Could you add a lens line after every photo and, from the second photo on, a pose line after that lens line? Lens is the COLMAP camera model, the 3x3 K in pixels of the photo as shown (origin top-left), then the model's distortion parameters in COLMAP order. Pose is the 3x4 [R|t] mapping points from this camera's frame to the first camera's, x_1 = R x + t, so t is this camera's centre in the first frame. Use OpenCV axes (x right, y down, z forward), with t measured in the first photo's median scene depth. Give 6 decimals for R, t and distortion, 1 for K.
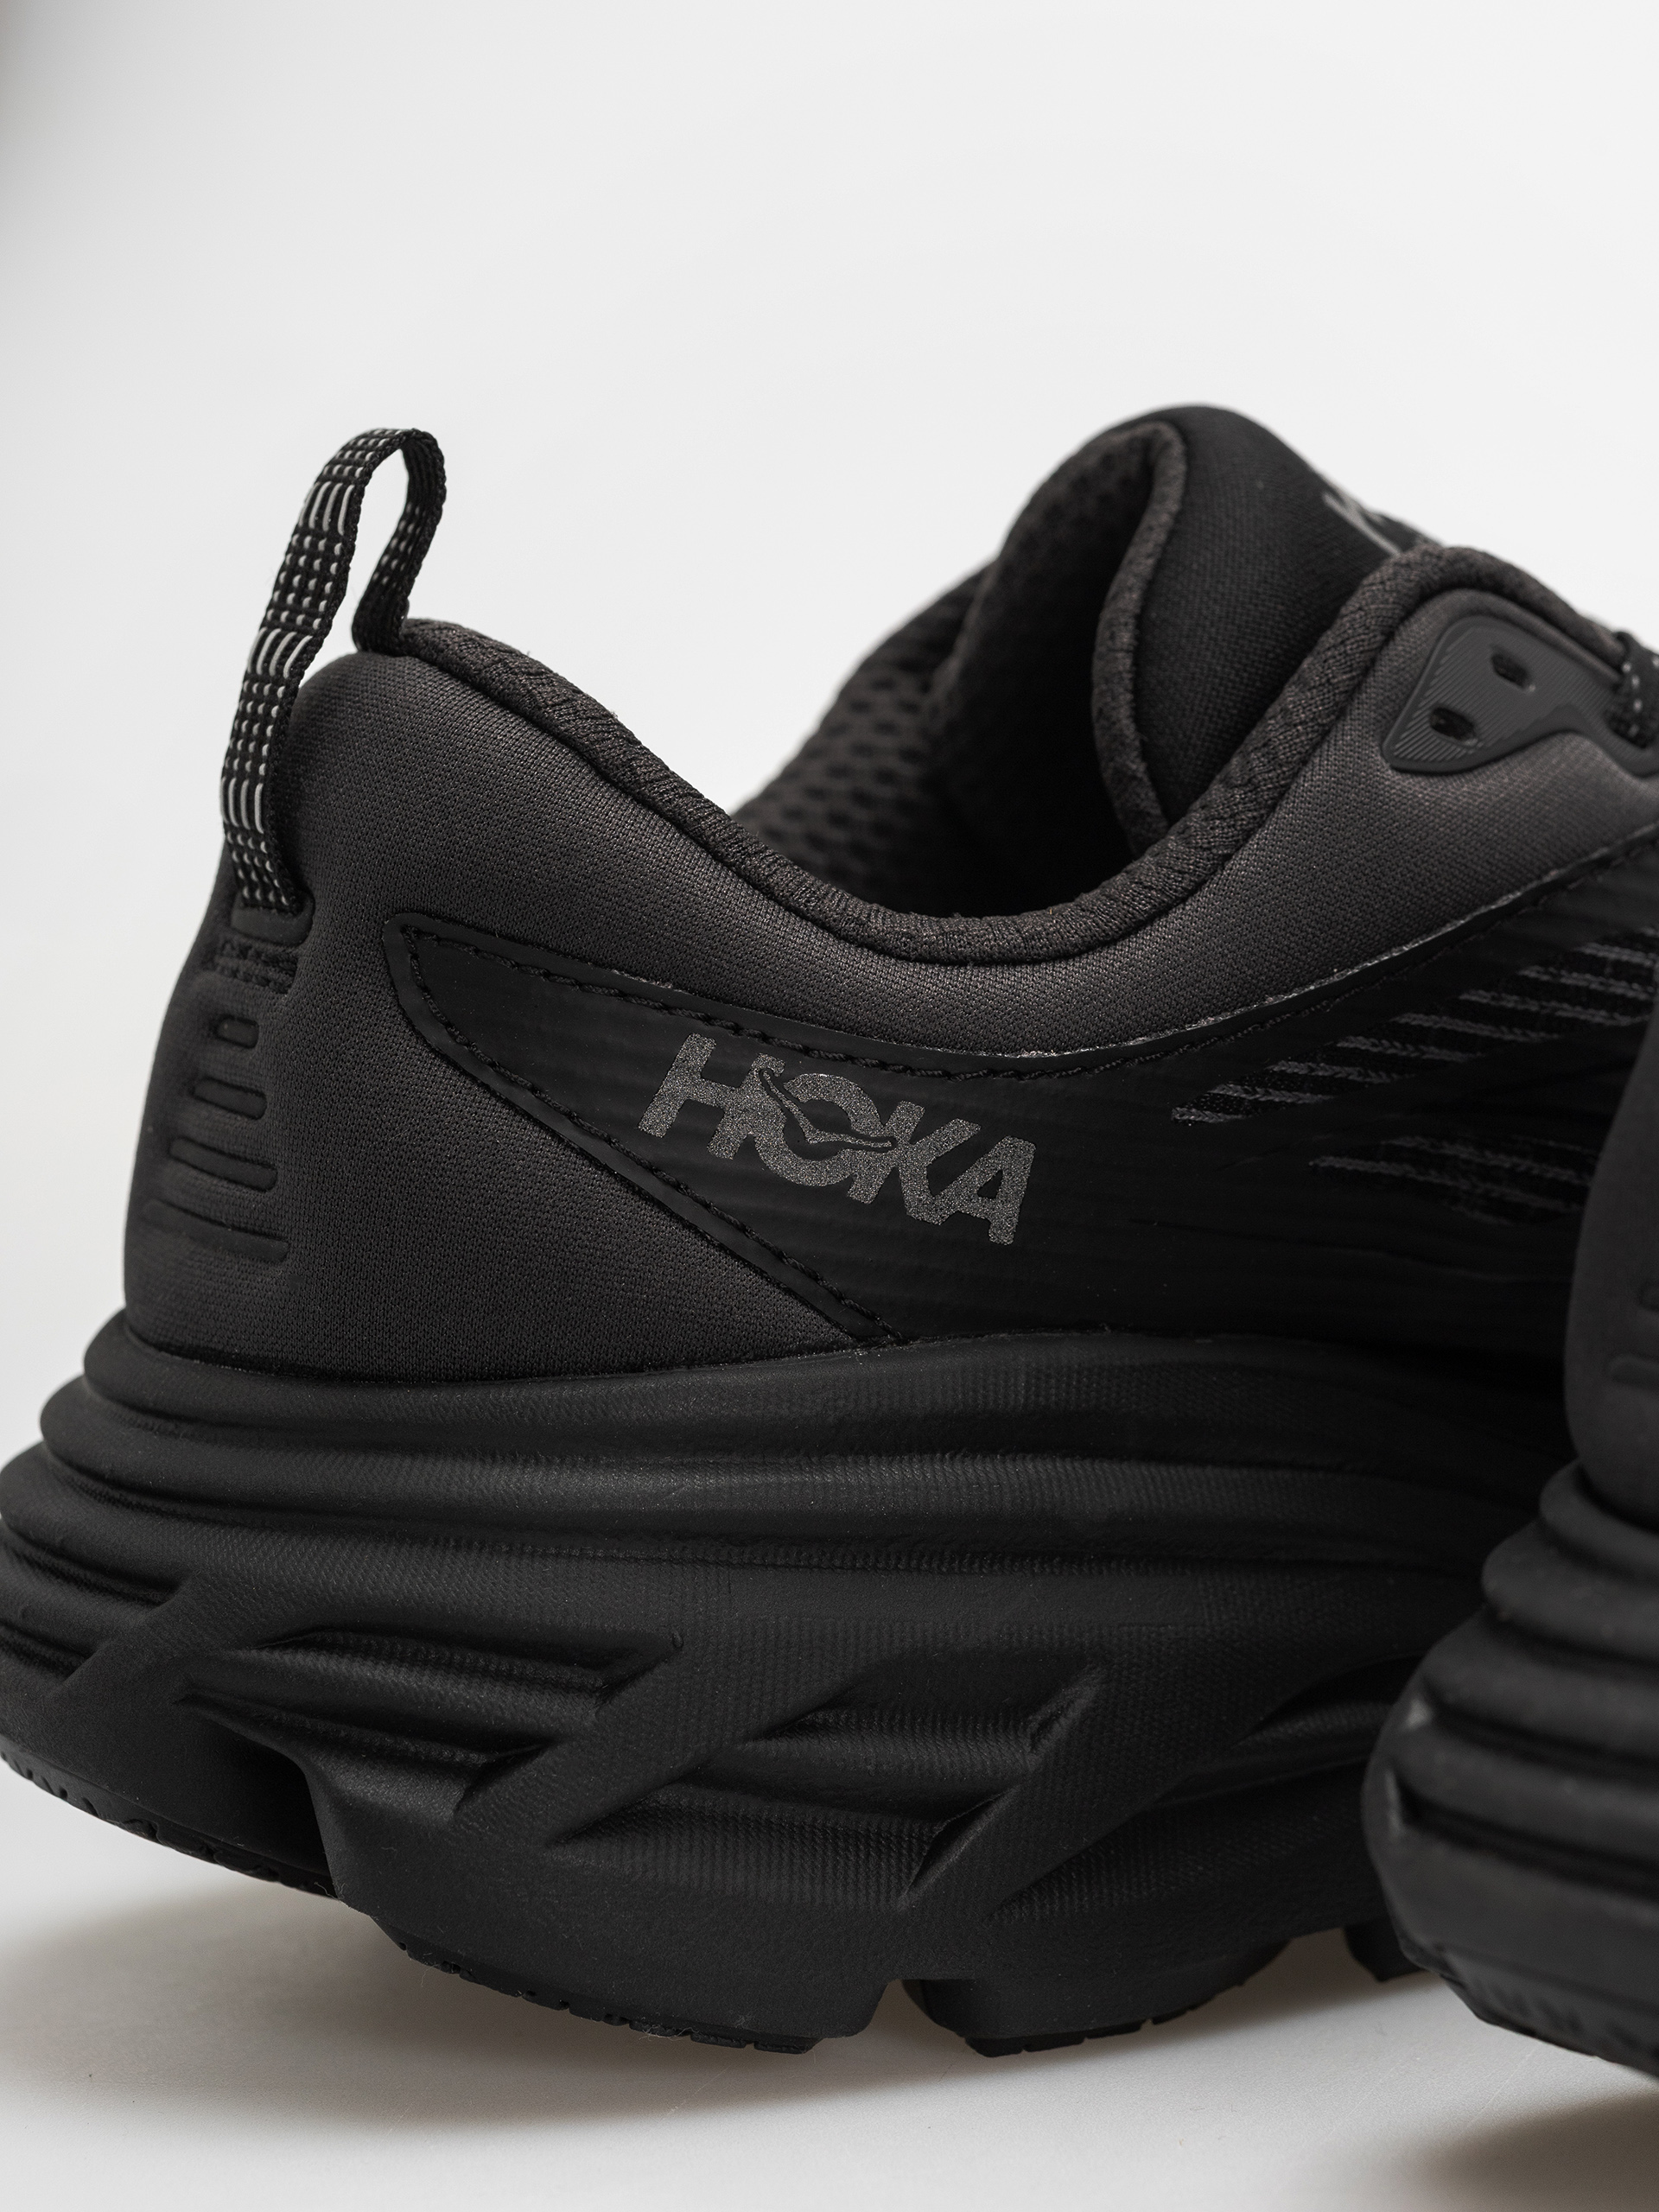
lens RADIAL K [[6954.1, 0, 833.0], [0, 6954.1, 1102.5], [0, 0, 1]] dist [-0.147836, 0.000000]
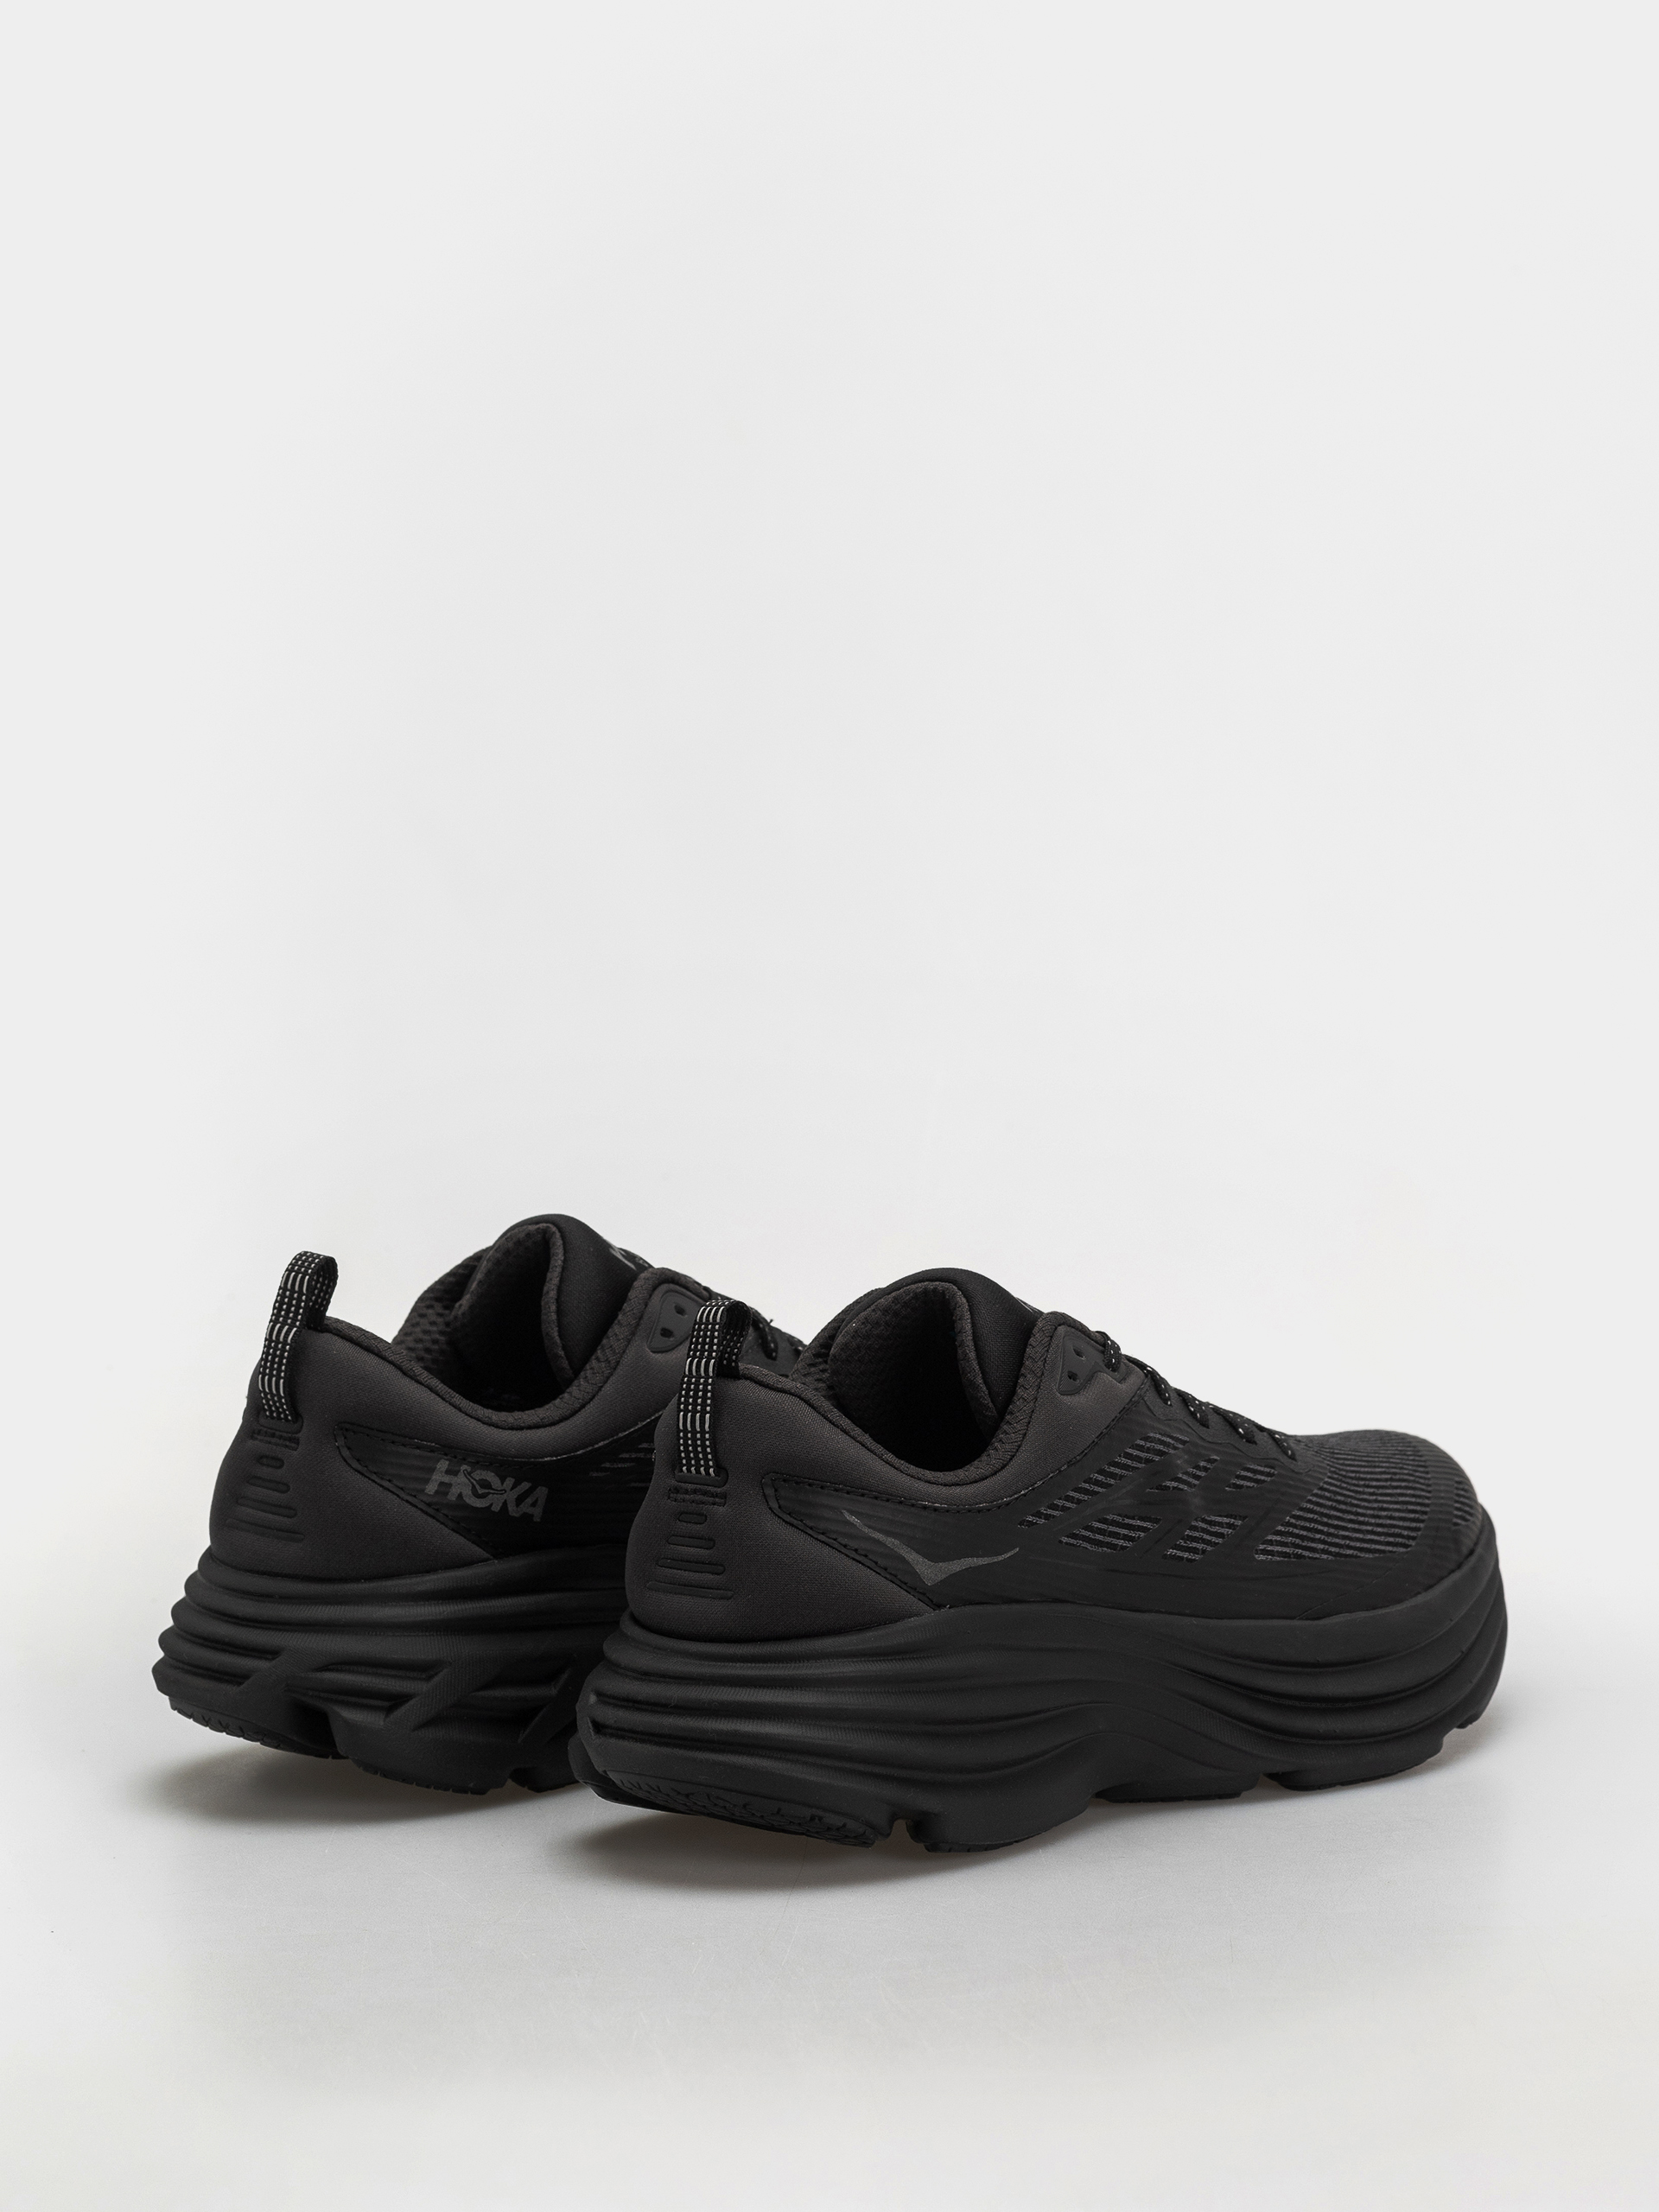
lens RADIAL K [[6954.1, 0, 829.5], [0, 6954.1, 1107.5], [0, 0, 1]] dist [-0.147836, 0.000000]
pose [[0.967732, -0.042779, 0.248326, -0.589819], [0.040328, 0.999075, 0.014950, -0.197595], [-0.248735, -0.004453, 0.968561, -1.928207]]
